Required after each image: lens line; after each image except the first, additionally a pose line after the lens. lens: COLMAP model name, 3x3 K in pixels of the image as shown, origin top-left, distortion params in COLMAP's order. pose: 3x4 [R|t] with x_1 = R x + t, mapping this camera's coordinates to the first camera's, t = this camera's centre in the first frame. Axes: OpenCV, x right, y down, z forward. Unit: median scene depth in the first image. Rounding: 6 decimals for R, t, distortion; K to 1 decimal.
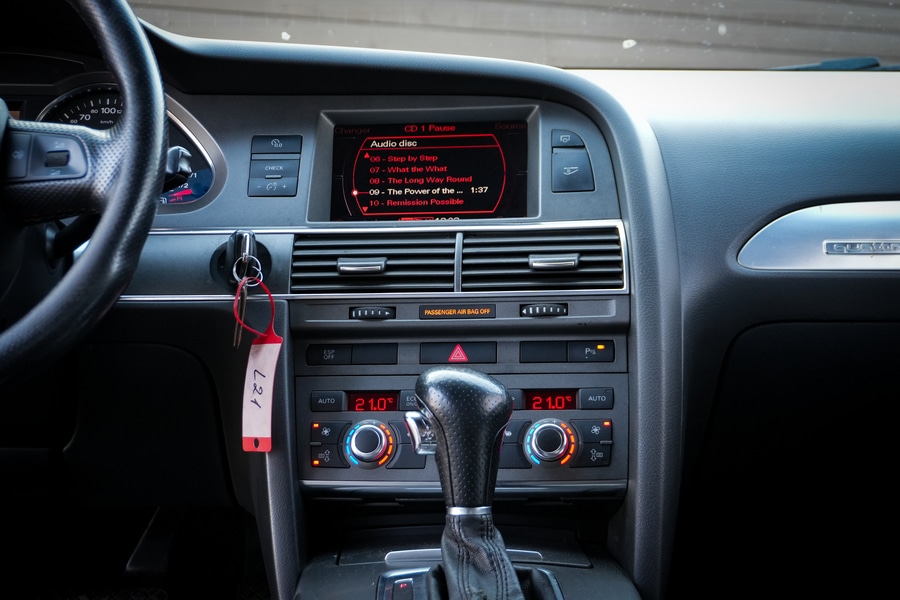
lens RADIAL K [[1344.2, 0, 448.7], [0, 1344.2, 298.8], [0, 0, 1]] dist [-0.009145, 0.000000]
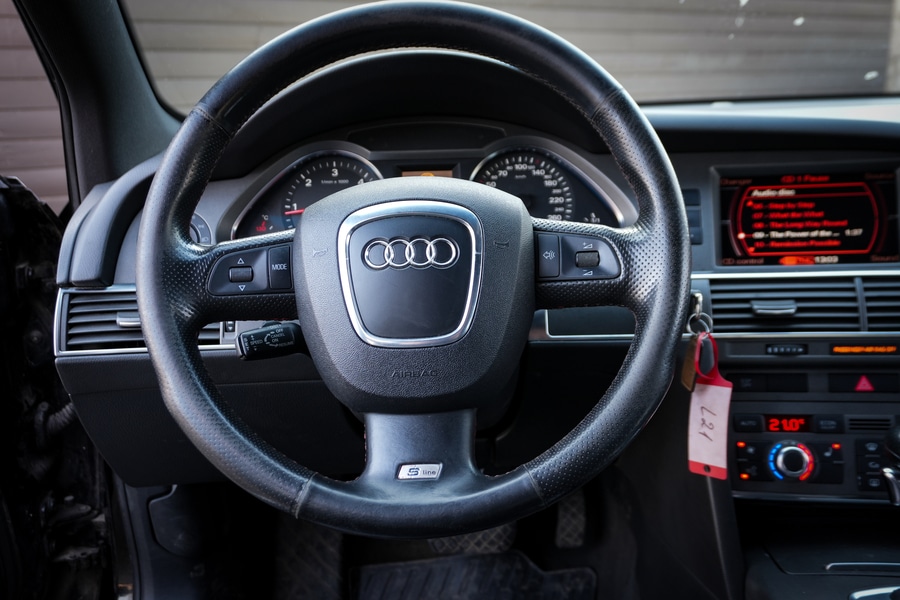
lens RADIAL K [[783.2, 0, 450.6], [0, 783.2, 303.4], [0, 0, 1]] dist [-0.010770, 0.030390]
pose [[0.997757, -0.019930, -0.063902, -0.289670], [0.029420, 0.988067, 0.151188, -0.134264], [0.060127, -0.152728, 0.986437, 0.289774]]
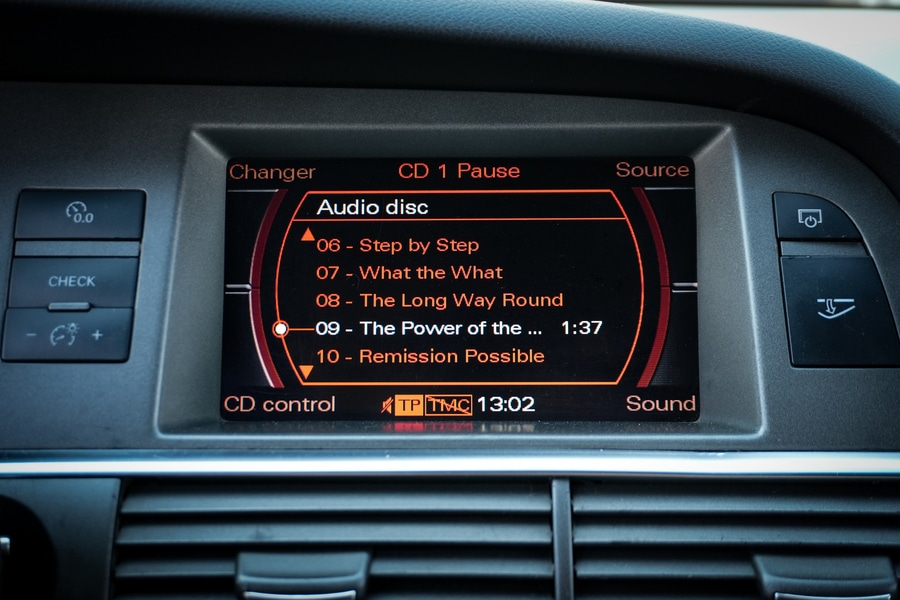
lens RADIAL K [[1078.1, 0, 456.7], [0, 1078.1, 297.9], [0, 0, 1]] dist [0.020904, 0.000000]
pose [[0.995219, -0.006692, 0.097440, -0.048668], [-0.006365, 0.991085, 0.133079, -0.134947], [-0.097462, -0.133063, 0.986304, 0.676446]]
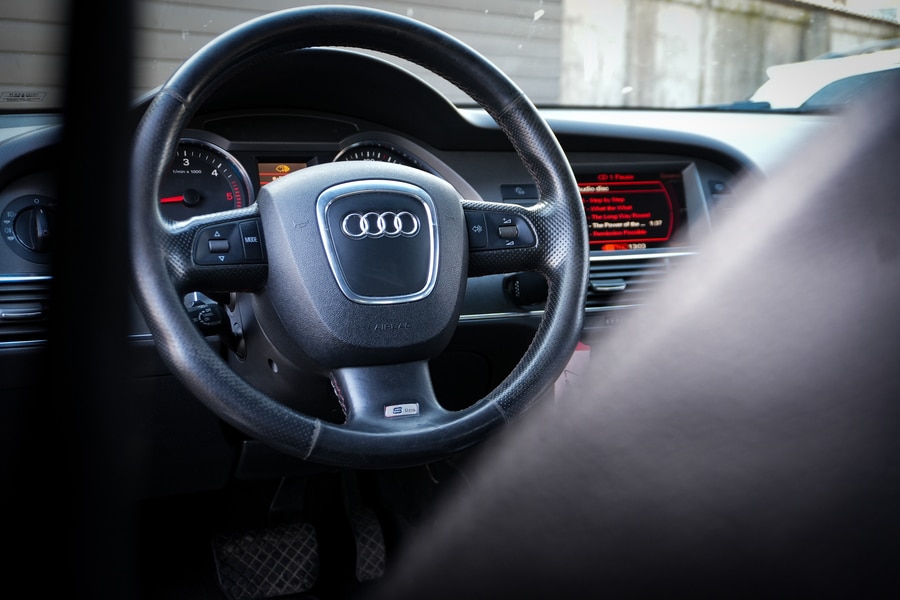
lens RADIAL K [[1099.4, 0, 450.6], [0, 1099.4, 303.0], [0, 0, 1]] dist [-0.025830, 0.000000]
pose [[0.935155, -0.050272, 0.350654, -0.578427], [0.018682, 0.995500, 0.092897, -0.108556], [-0.353747, -0.080322, 0.931886, 0.012084]]
